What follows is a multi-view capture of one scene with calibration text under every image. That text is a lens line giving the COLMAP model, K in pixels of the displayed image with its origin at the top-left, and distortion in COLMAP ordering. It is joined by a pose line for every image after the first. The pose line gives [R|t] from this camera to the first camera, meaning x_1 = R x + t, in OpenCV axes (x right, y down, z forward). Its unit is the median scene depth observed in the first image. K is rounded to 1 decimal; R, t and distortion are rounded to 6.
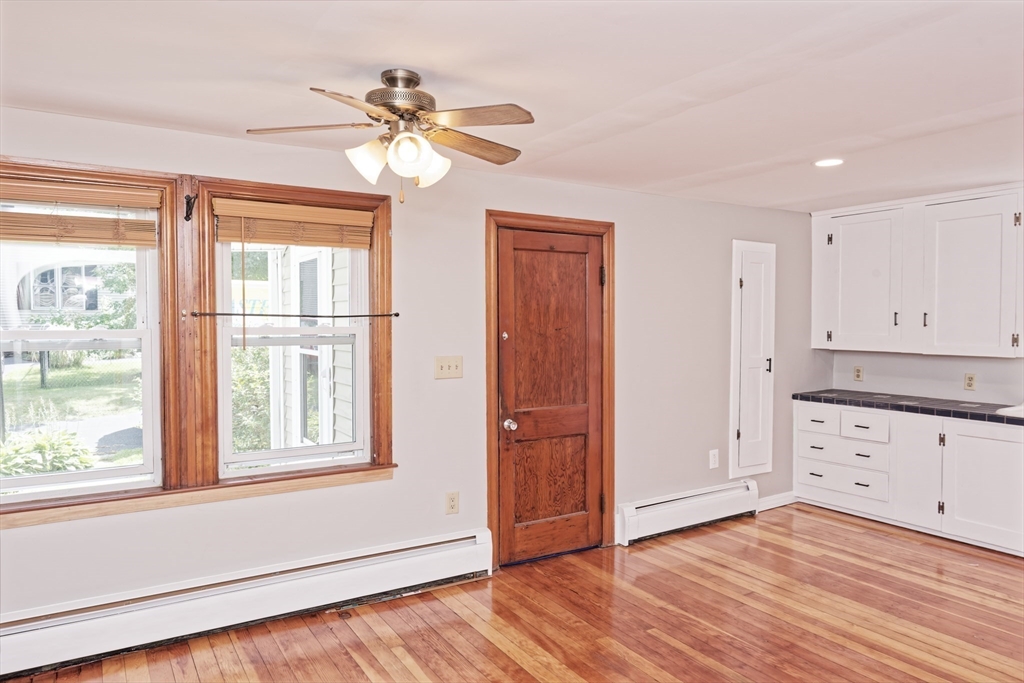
lens RADIAL K [[696.8, 0, 512.0], [0, 696.8, 341.5], [0, 0, 1]] dist [-0.002016, -0.003562]
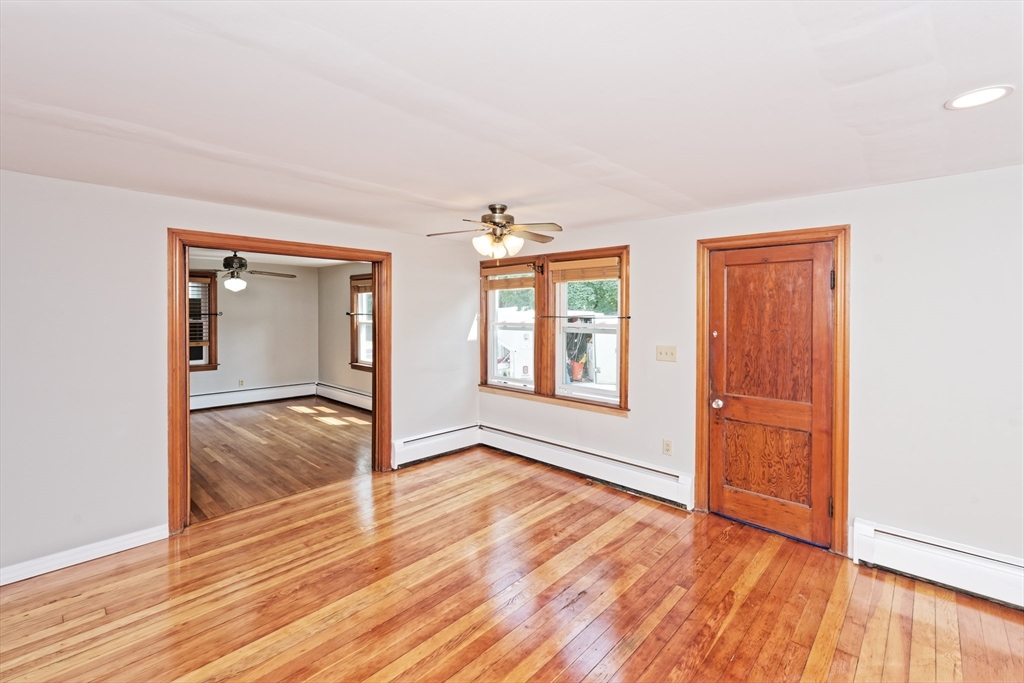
lens RADIAL K [[448.8, 0, 514.4], [0, 448.8, 320.4], [0, 0, 1]] dist [0.000671, 0.000280]
pose [[0.249251, 0.014619, -0.968329, 0.662550], [-0.039079, 0.999223, 0.005026, -0.021653], [0.967650, 0.036588, 0.249629, 0.406158]]
